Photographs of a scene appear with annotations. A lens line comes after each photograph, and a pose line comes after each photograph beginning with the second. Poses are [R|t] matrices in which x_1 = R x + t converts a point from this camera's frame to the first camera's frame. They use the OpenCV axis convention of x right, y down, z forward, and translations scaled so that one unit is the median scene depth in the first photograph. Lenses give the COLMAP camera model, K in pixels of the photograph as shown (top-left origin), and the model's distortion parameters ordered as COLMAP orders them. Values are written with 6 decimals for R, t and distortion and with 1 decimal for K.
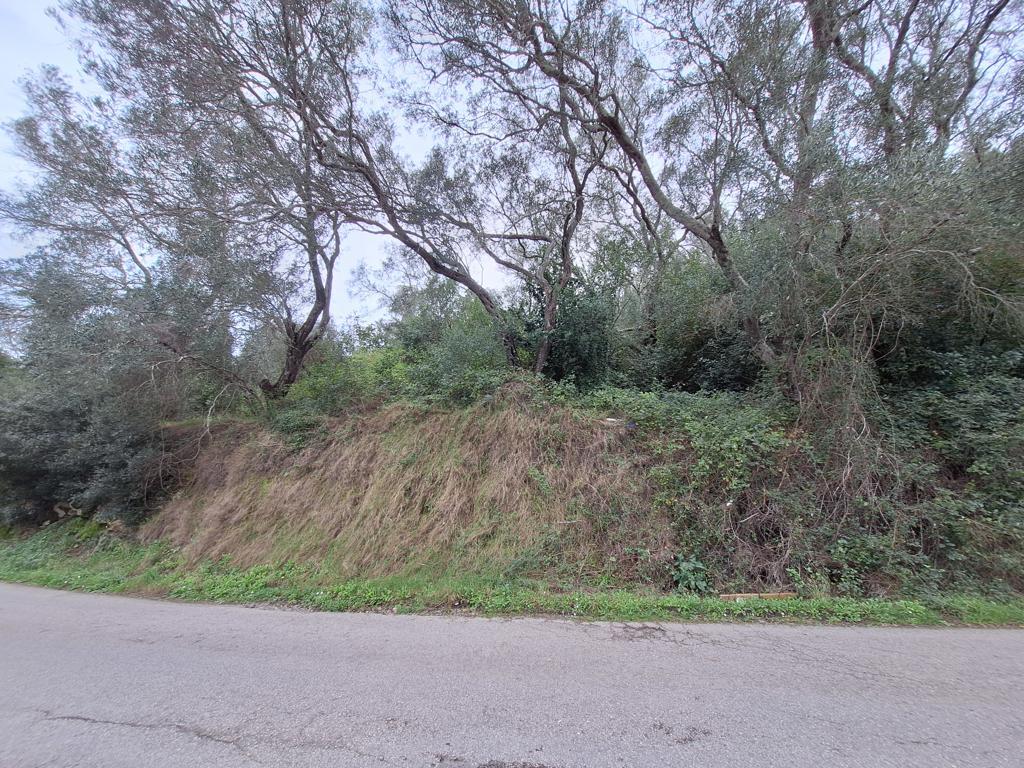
lens RADIAL K [[414.2, 0, 513.3], [0, 414.2, 381.8], [0, 0, 1]] dist [0.008539, -0.001860]
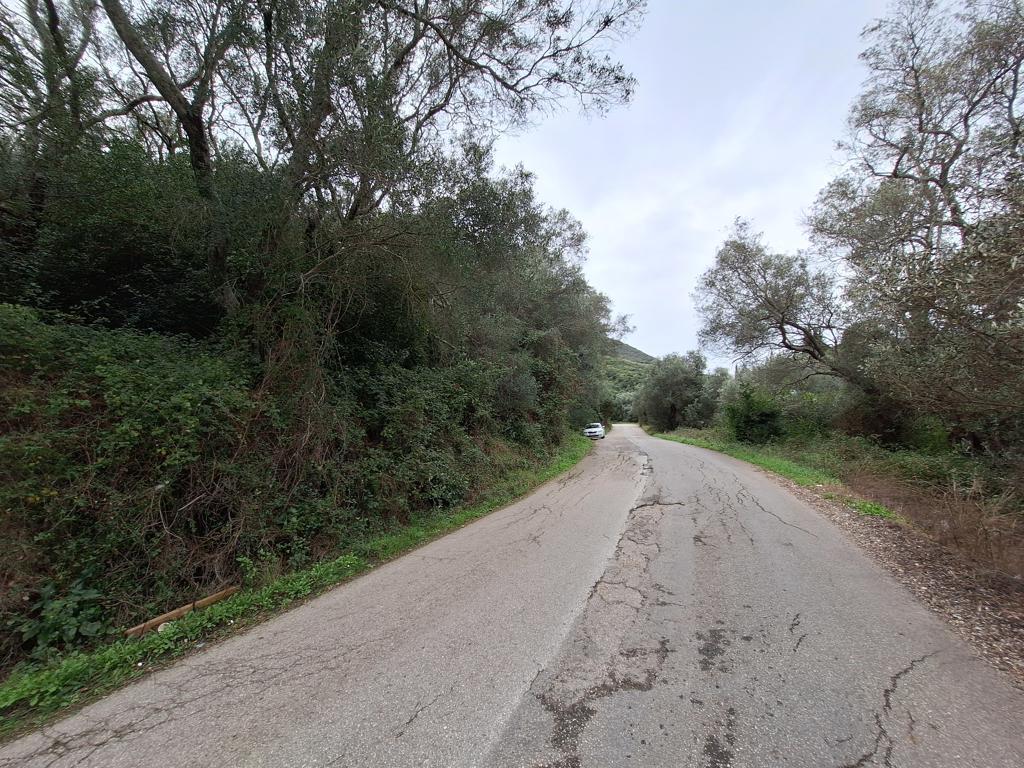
lens RADIAL K [[414.2, 0, 515.0], [0, 414.2, 388.9], [0, 0, 1]] dist [0.008539, -0.001860]
pose [[0.335614, 0.090290, 0.937663, 0.058455], [-0.164785, 0.985675, -0.035933, 0.065154], [-0.927475, -0.142454, 0.345684, 0.250683]]
